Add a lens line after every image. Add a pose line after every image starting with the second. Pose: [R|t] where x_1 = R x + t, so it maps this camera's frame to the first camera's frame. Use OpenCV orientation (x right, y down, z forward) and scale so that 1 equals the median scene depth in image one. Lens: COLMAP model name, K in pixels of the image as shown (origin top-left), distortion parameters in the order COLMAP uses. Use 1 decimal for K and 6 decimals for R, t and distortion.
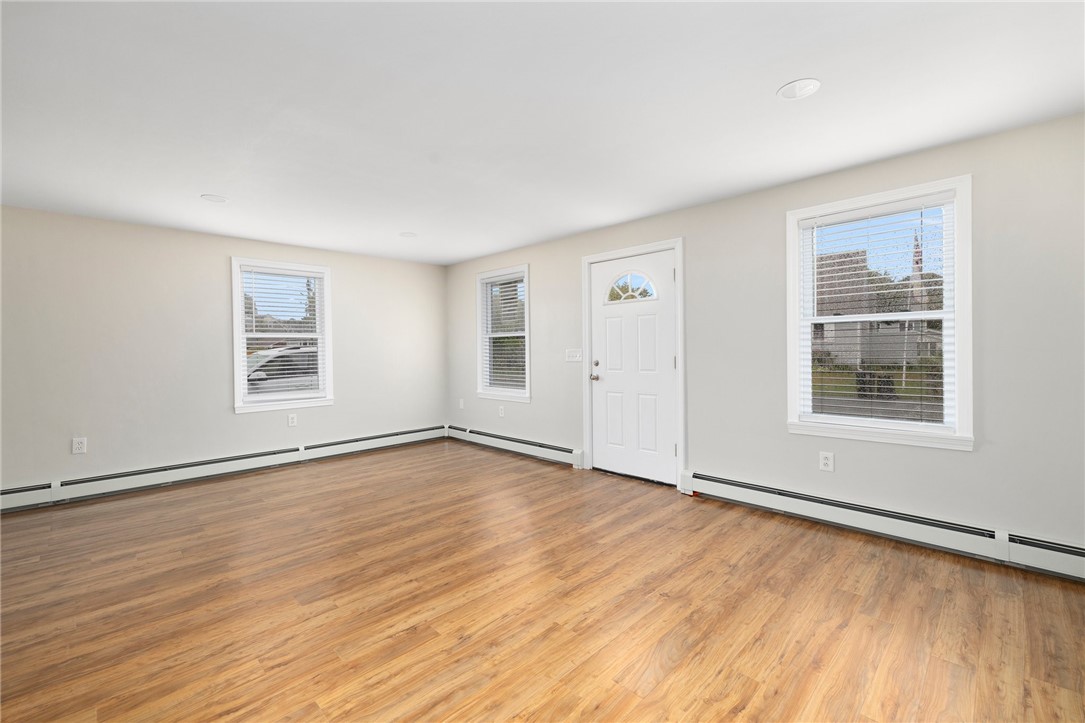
lens RADIAL K [[460.7, 0, 537.8], [0, 460.7, 348.4], [0, 0, 1]] dist [0.000390, 0.000059]
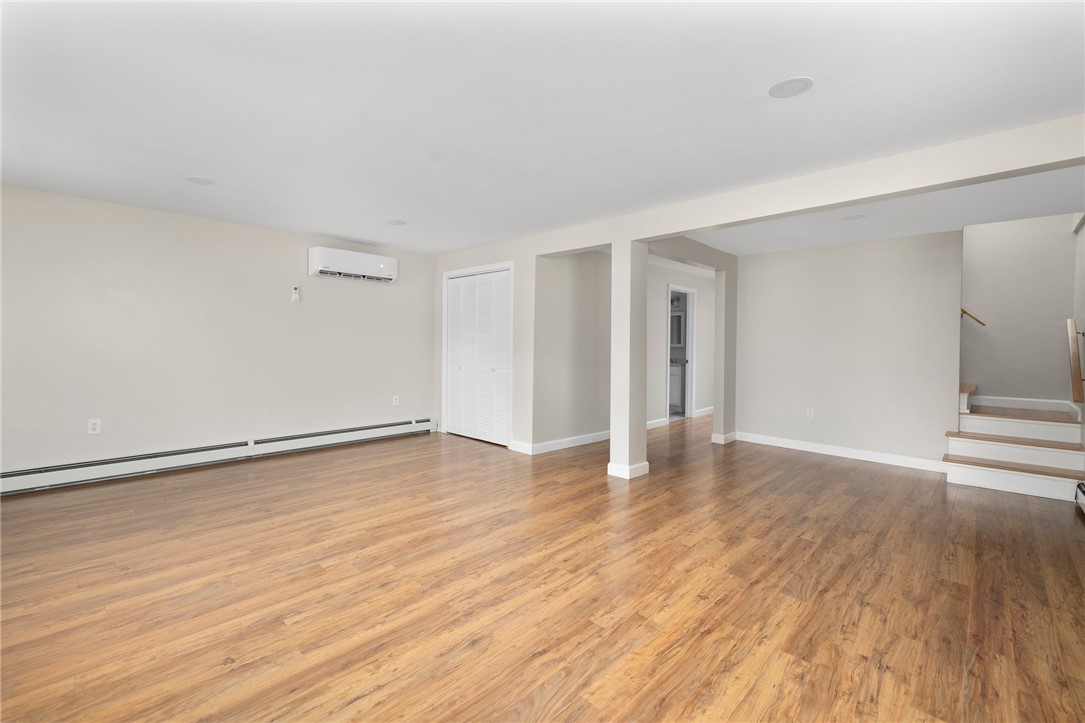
lens RADIAL K [[460.7, 0, 537.8], [0, 460.7, 348.4], [0, 0, 1]] dist [0.000390, 0.000059]
pose [[-0.999810, 0.002090, -0.019357, -0.458826], [0.001992, 0.999985, 0.005065, 0.015669], [0.019368, 0.005025, -0.999800, 2.078996]]
